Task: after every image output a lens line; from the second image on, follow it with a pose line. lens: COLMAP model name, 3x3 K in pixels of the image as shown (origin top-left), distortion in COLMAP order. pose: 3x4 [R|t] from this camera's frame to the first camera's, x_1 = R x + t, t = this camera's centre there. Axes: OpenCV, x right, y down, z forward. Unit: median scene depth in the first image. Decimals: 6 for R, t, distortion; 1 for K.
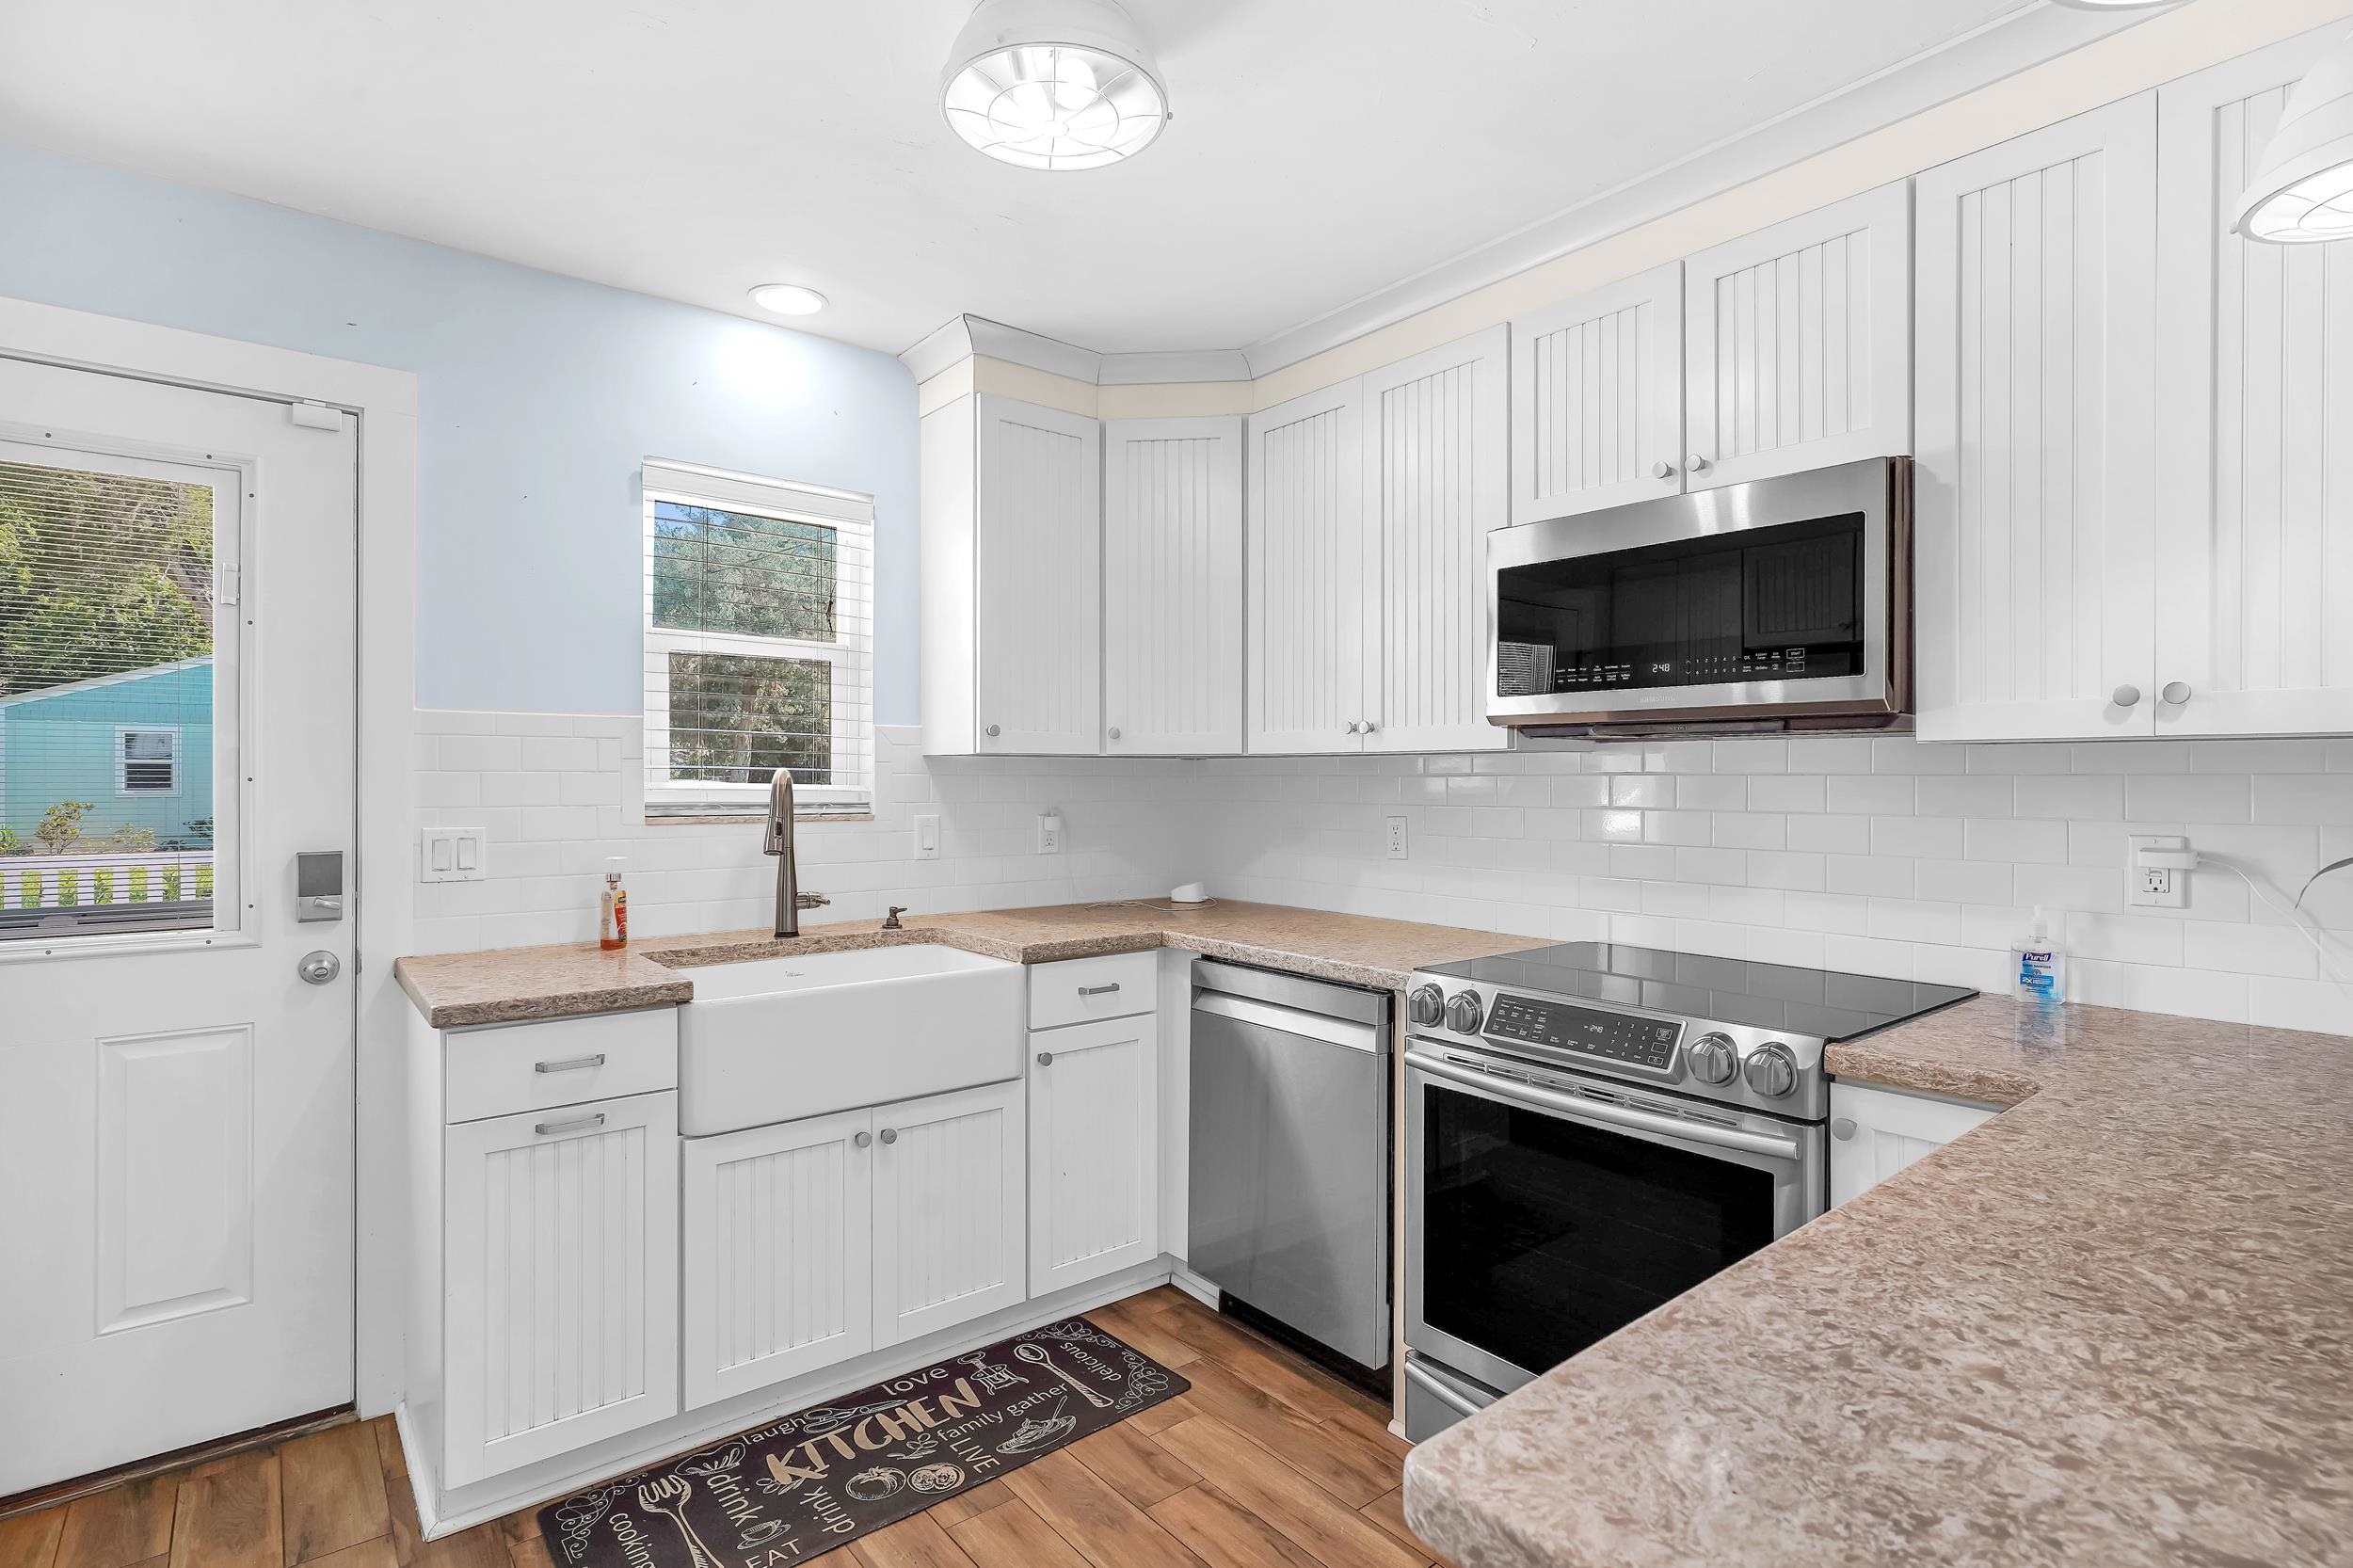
lens RADIAL K [[1142.0, 0, 1183.2], [0, 1142.0, 788.8], [0, 0, 1]] dist [-0.000639, -0.000096]
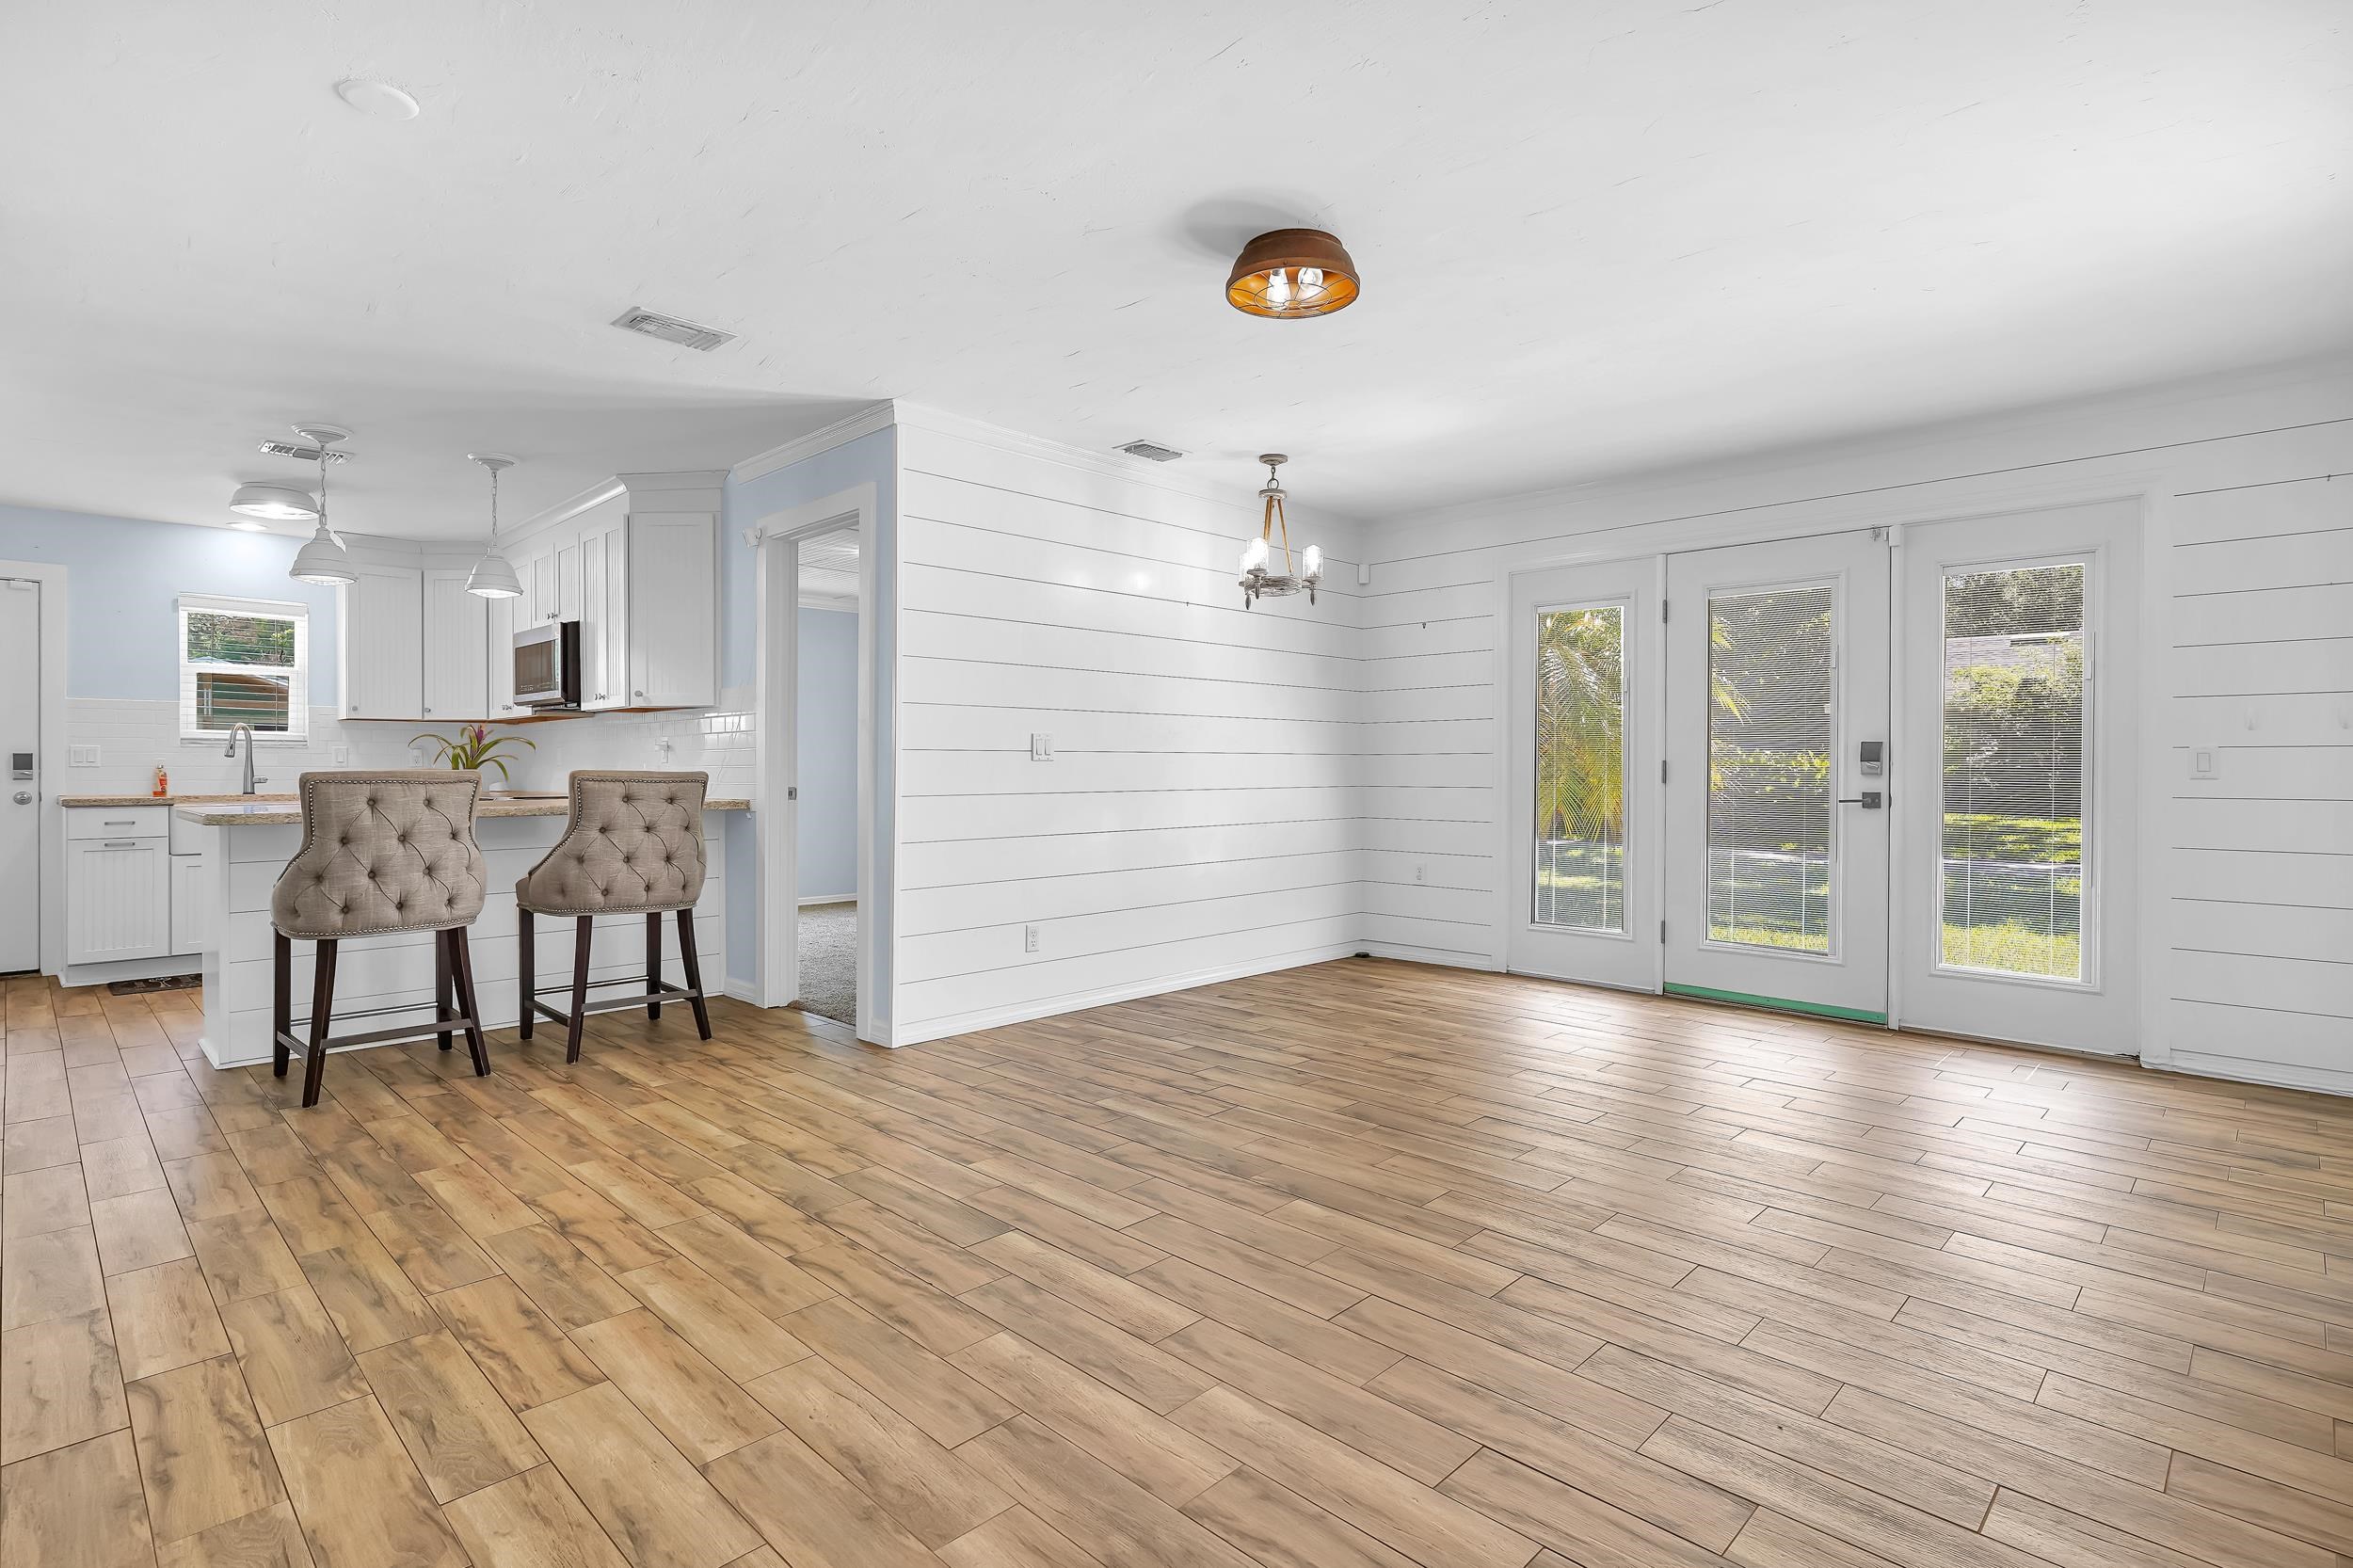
lens RADIAL K [[1142.0, 0, 1179.0], [0, 1142.0, 775.4], [0, 0, 1]] dist [-0.000639, -0.000096]
pose [[0.992011, -0.003804, 0.126096, 1.478886], [0.003397, 0.999988, 0.003445, 0.103367], [-0.126108, -0.002989, 0.992012, -1.848827]]
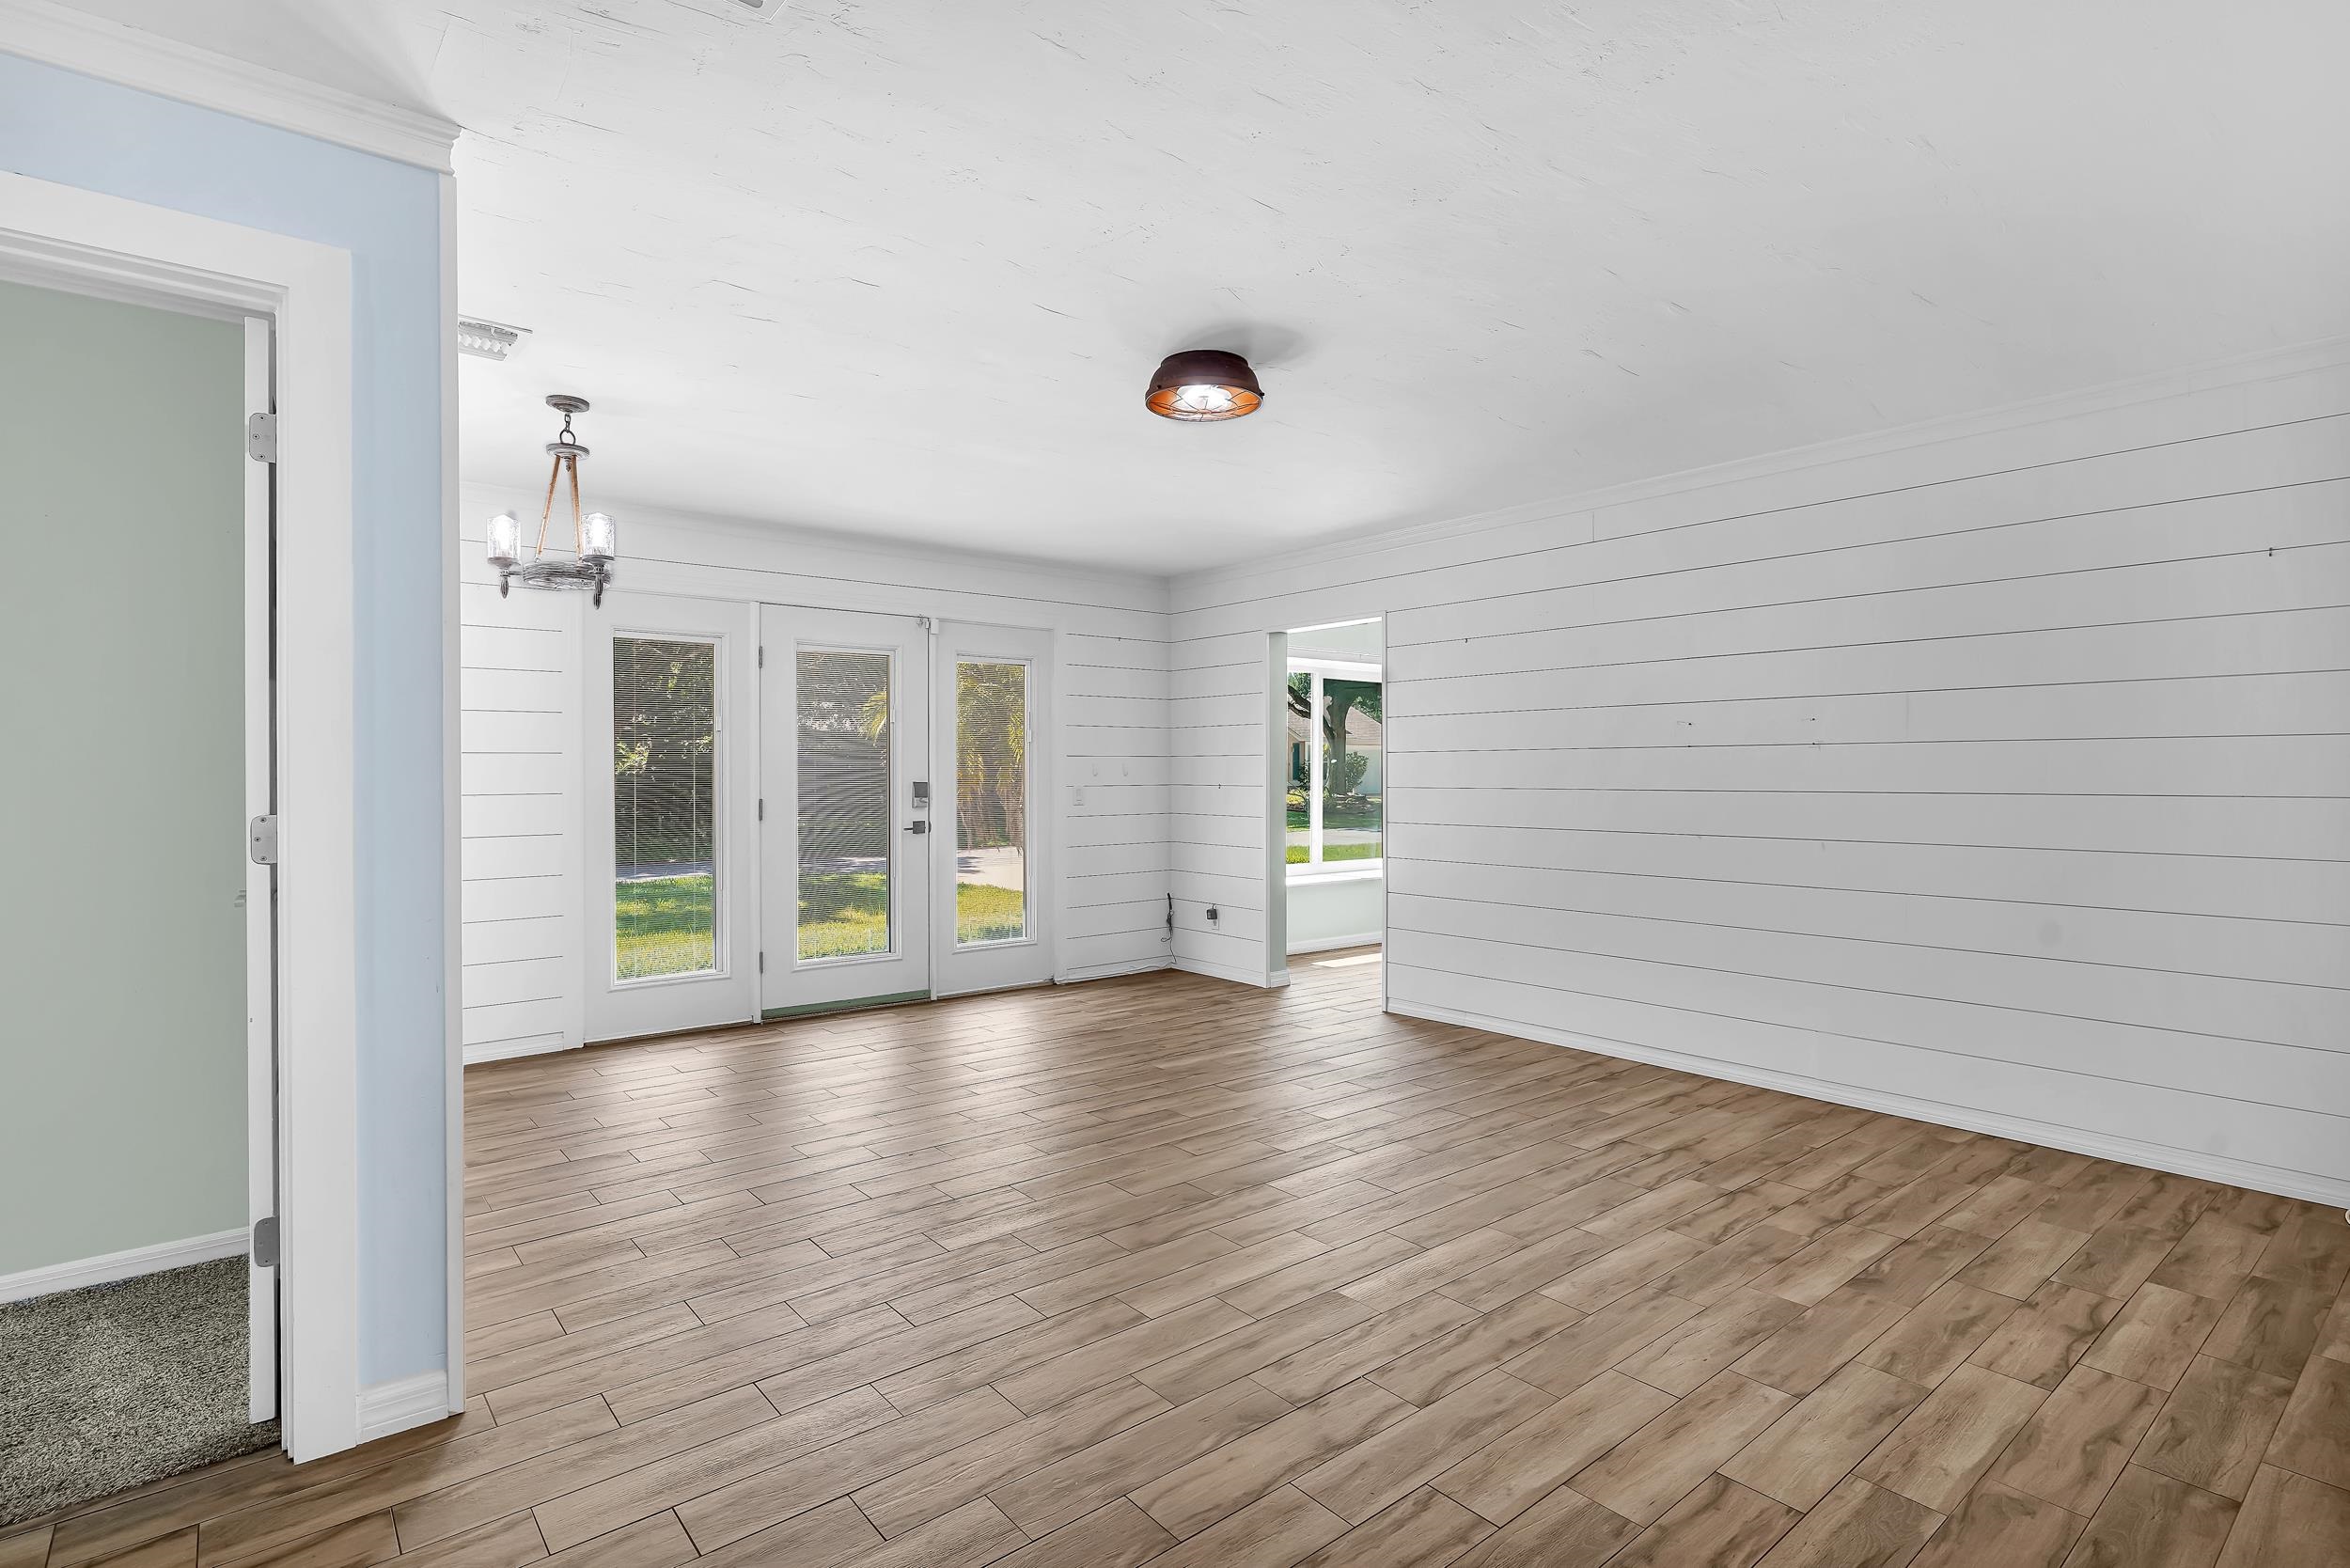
lens RADIAL K [[1140.6, 0, 1180.8], [0, 1140.6, 774.9], [0, 0, 1]] dist [-0.000639, -0.000096]
pose [[-0.019437, -0.002271, 0.999809, -3.449143], [0.009337, 0.999953, 0.002453, -0.177949], [-0.999767, 0.009383, -0.019414, 3.751740]]
